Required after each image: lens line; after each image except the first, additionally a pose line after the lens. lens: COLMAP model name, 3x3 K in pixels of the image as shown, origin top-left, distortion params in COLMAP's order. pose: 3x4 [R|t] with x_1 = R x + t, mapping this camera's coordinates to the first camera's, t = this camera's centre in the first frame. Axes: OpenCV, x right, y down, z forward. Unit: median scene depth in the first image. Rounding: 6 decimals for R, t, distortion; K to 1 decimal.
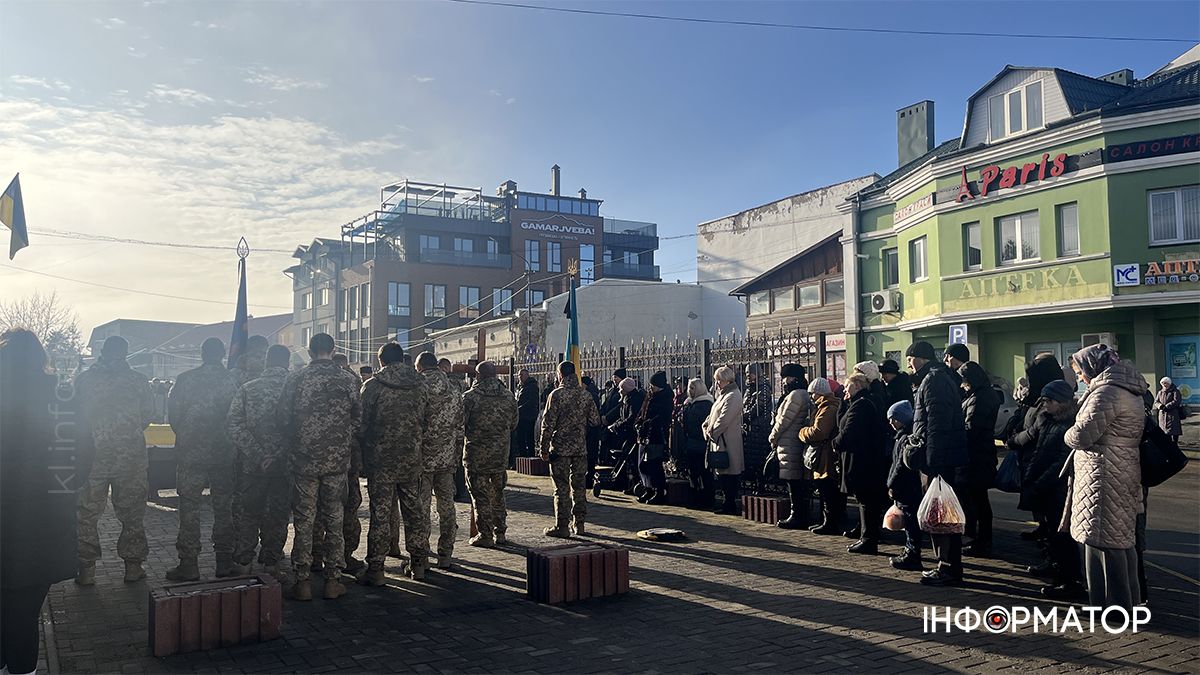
lens RADIAL K [[901.3, 0, 603.7], [0, 901.3, 339.5], [0, 0, 1]] dist [0.070479, -0.002202]
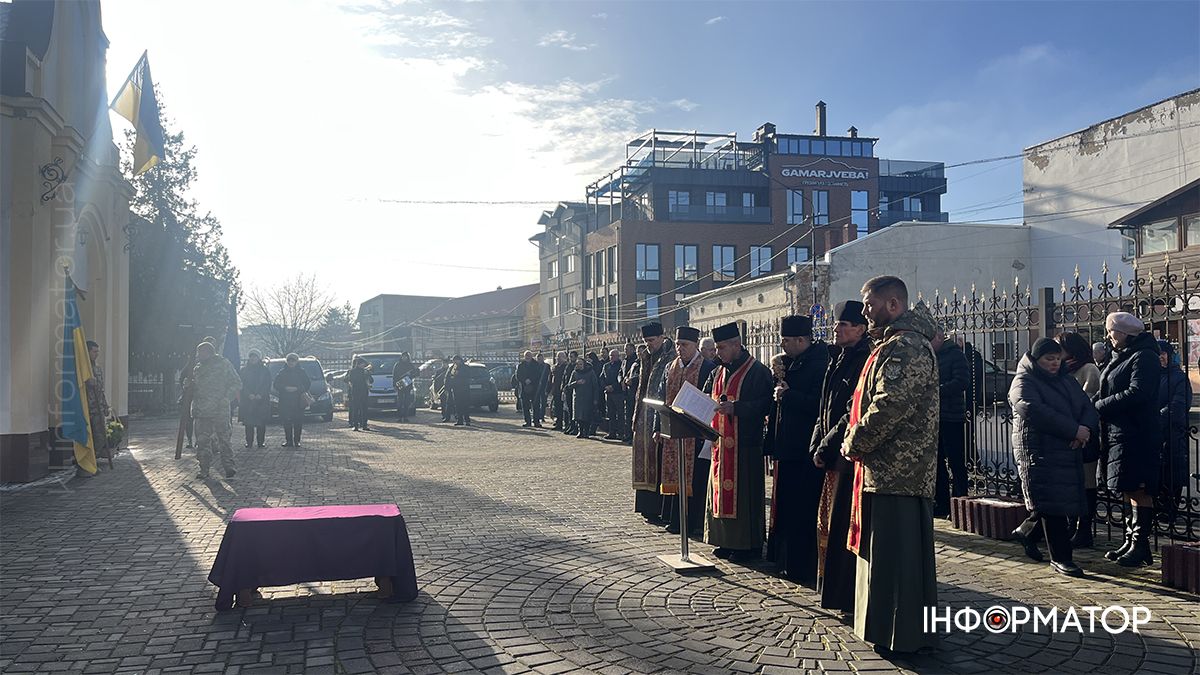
lens RADIAL K [[901.3, 0, 597.6], [0, 901.3, 327.8], [0, 0, 1]] dist [0.070479, -0.002202]
pose [[0.964825, -0.016563, -0.262371, -0.035482], [0.021542, 0.999638, 0.016109, 0.005674], [0.262009, -0.021194, 0.964833, 0.101297]]
